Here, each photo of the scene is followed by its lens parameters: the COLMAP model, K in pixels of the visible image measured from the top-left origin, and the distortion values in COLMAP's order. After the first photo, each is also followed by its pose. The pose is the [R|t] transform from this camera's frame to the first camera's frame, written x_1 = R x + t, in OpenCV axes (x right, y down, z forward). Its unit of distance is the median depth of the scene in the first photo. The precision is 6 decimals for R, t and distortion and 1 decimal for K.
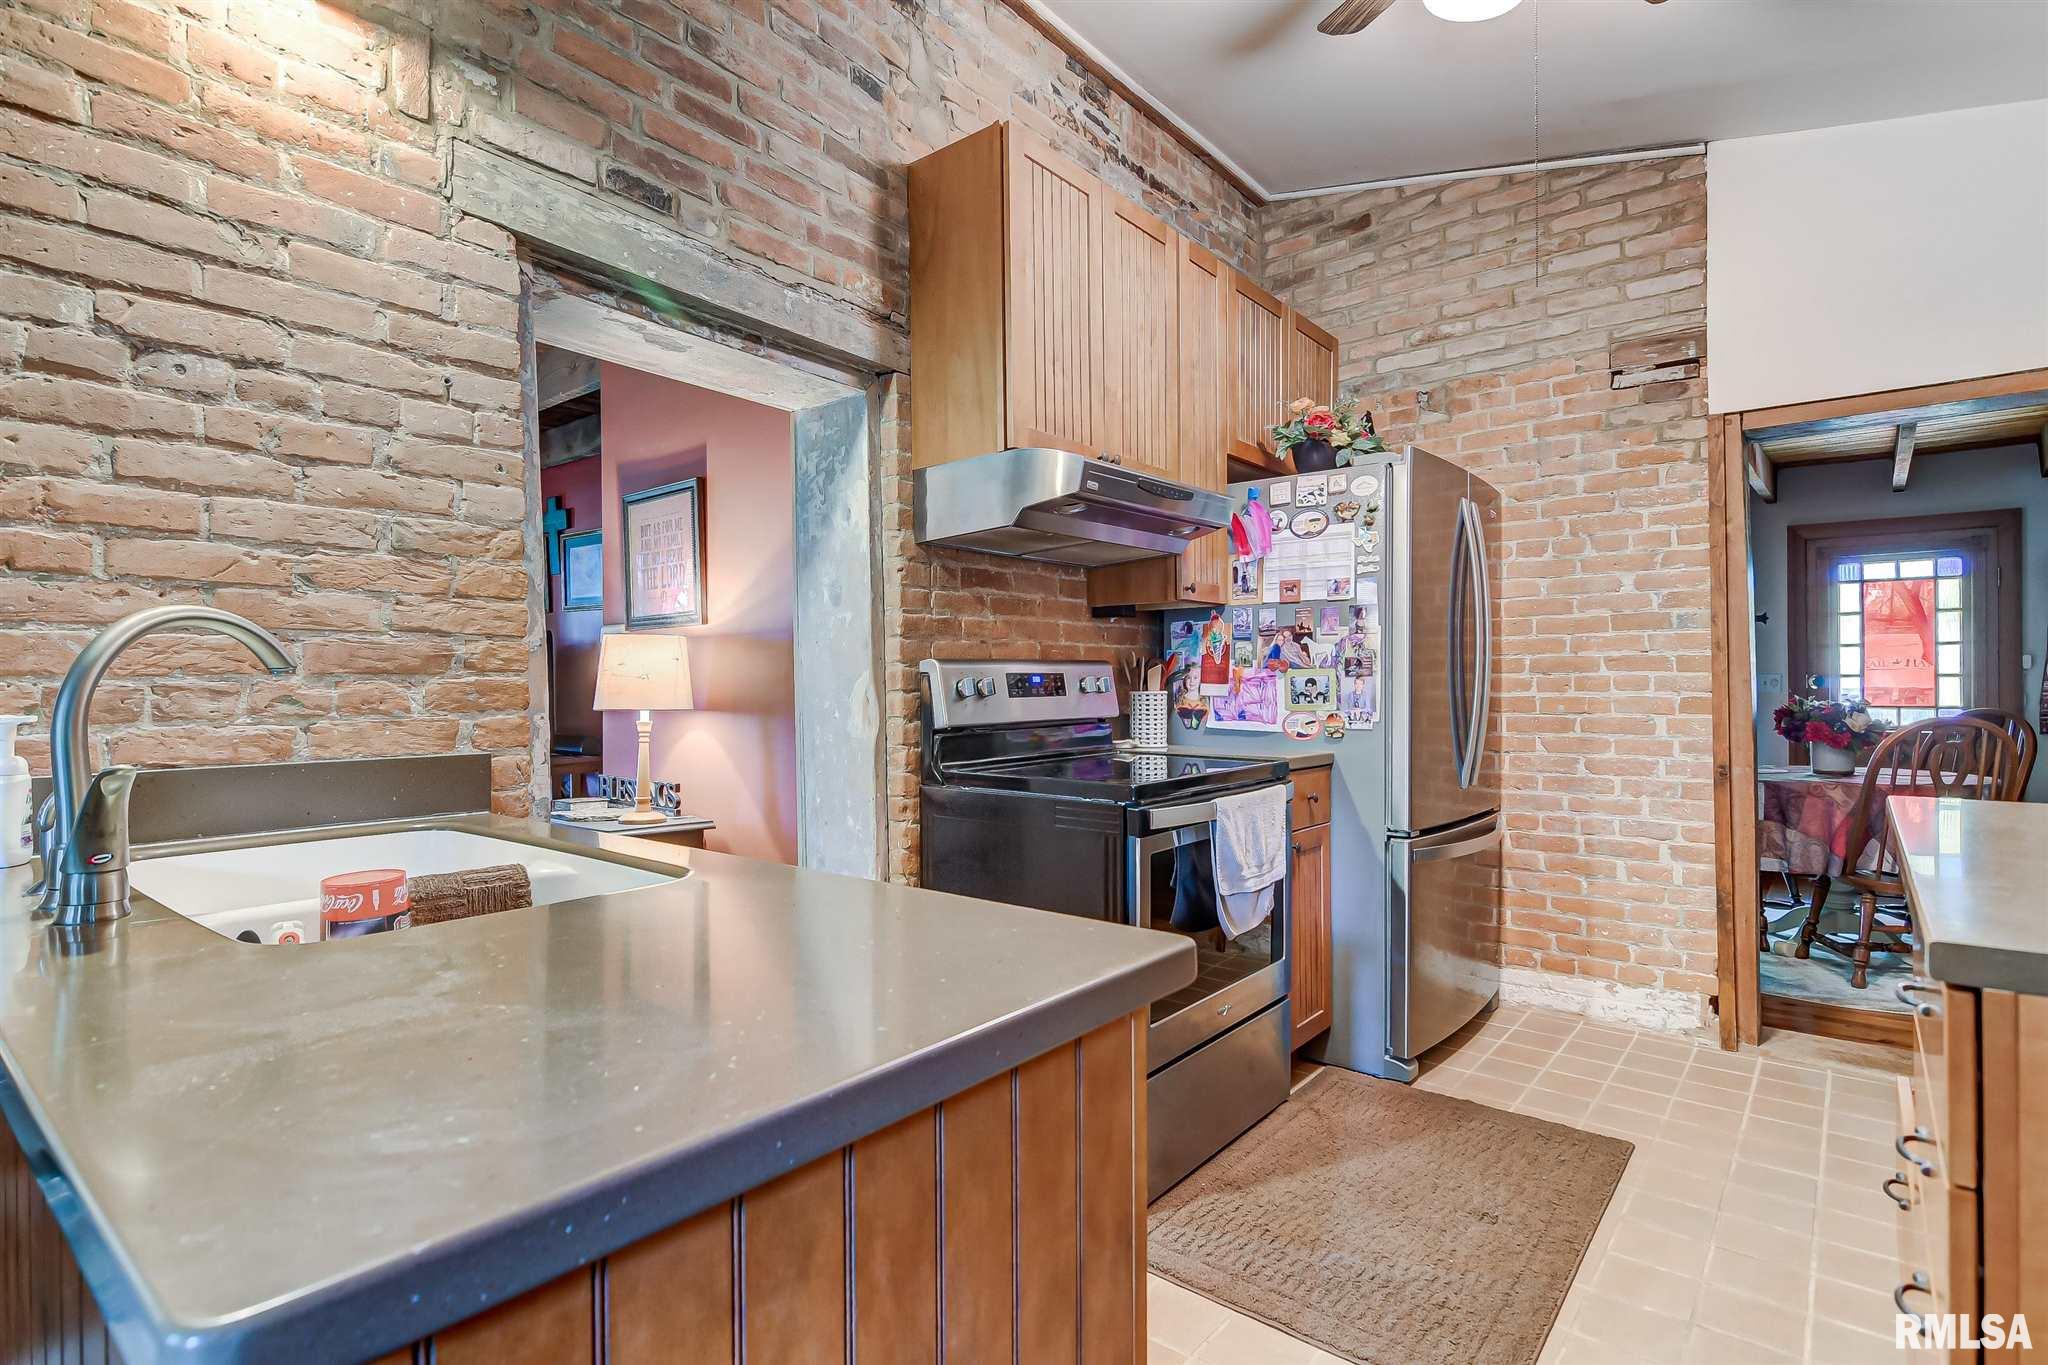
lens RADIAL K [[1007.8, 0, 1023.8], [0, 1007.8, 685.0], [0, 0, 1]] dist [0.005291, -0.004792]
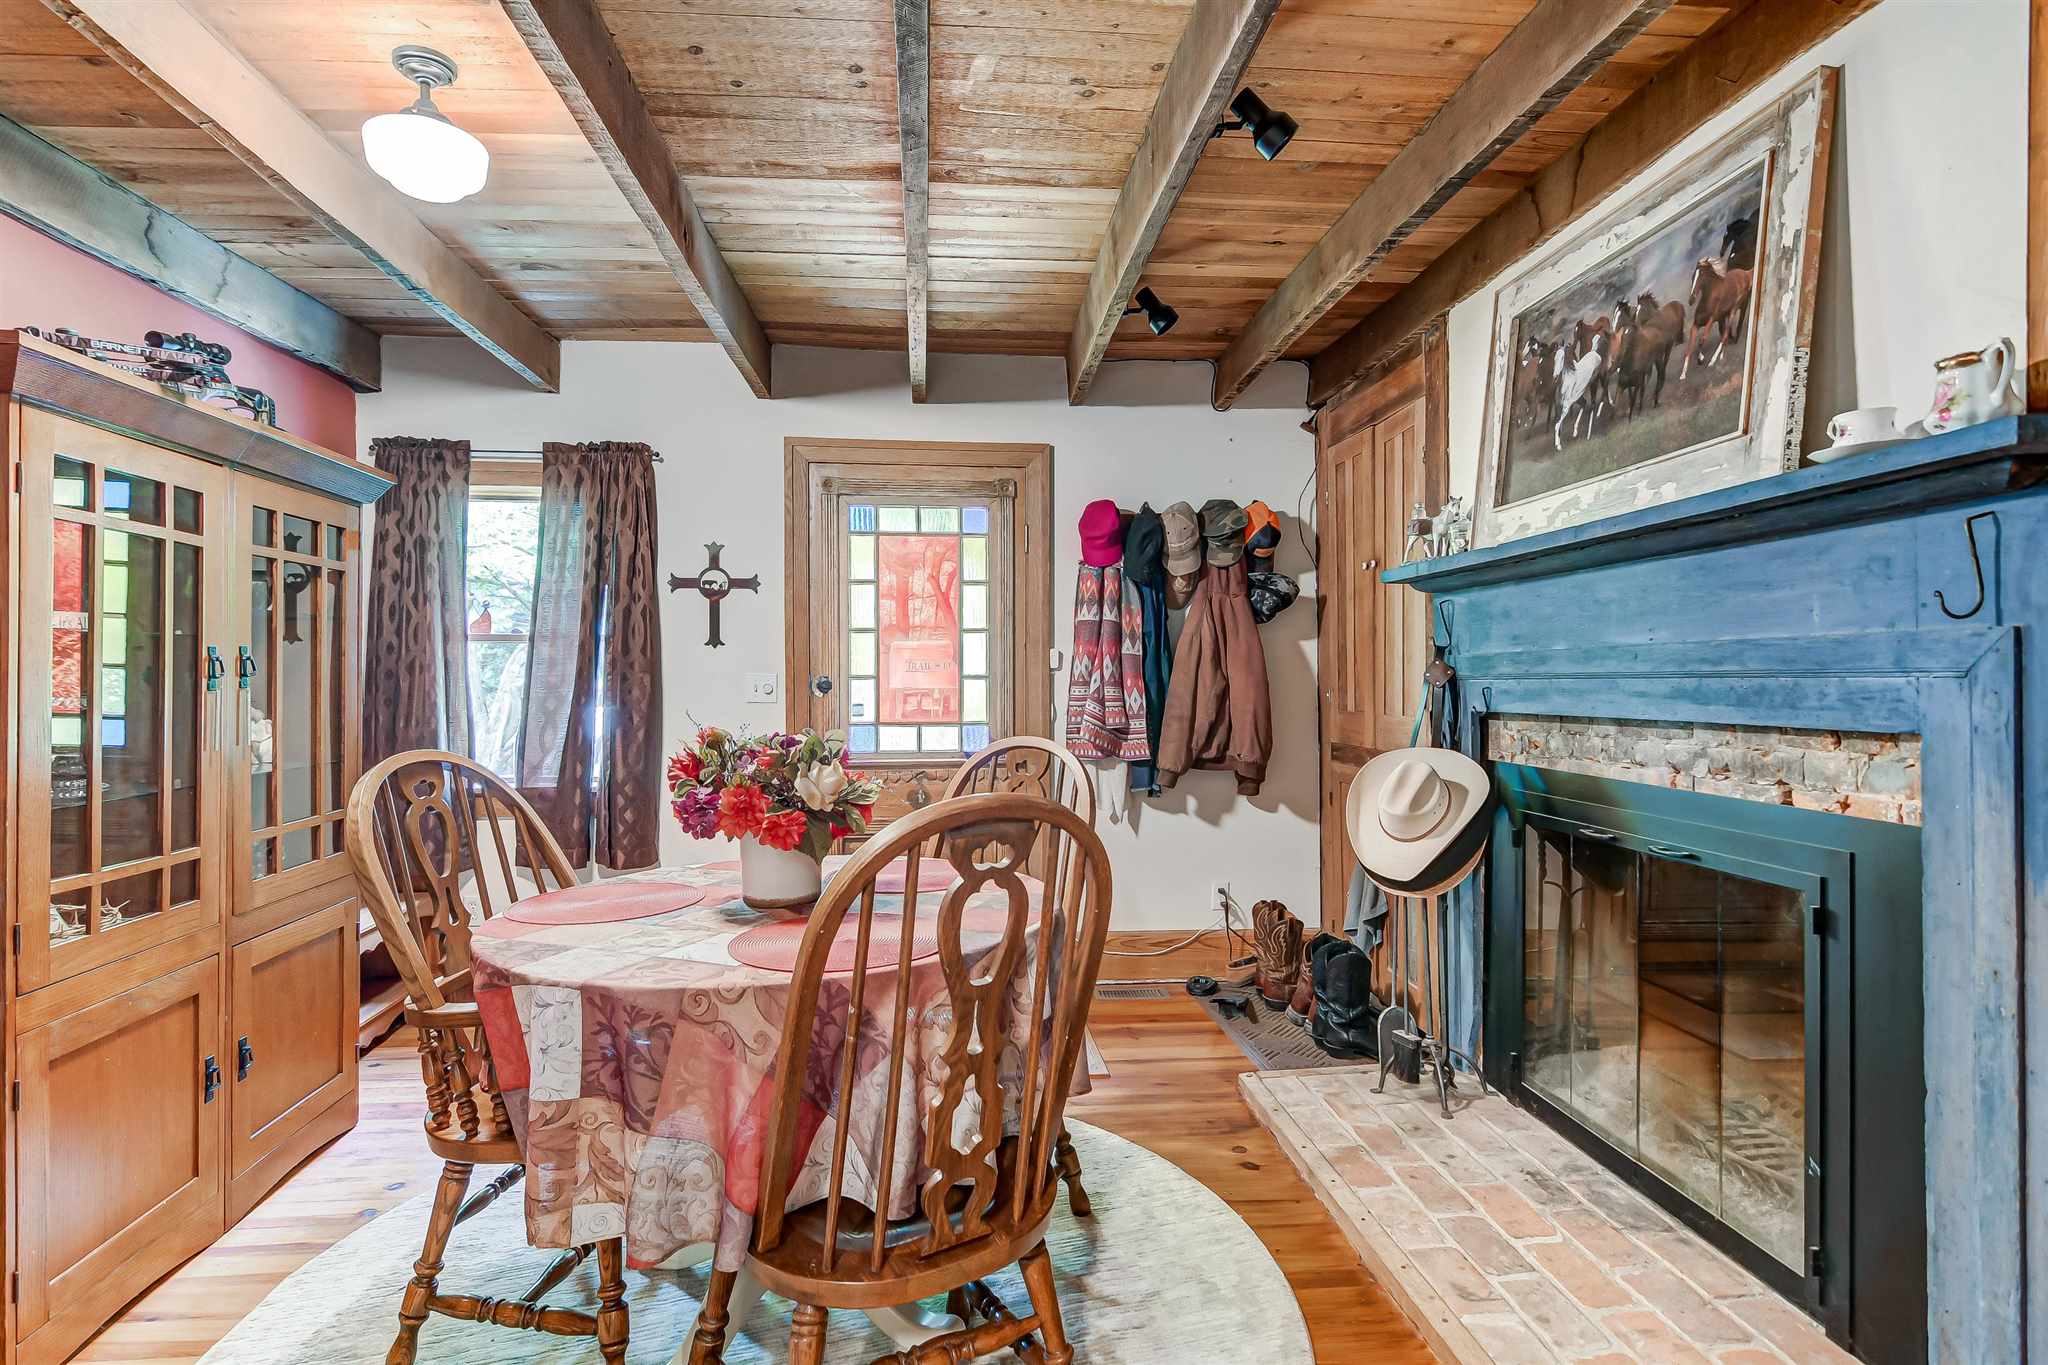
lens RADIAL K [[1029.3, 0, 1016.9], [0, 1029.3, 674.6], [0, 0, 1]] dist [0.001397, -0.002563]
pose [[0.708396, 0.003322, 0.705807, 0.439554], [0.002162, 0.999974, -0.006877, -0.006128], [-0.705812, 0.006398, 0.708371, 0.479870]]
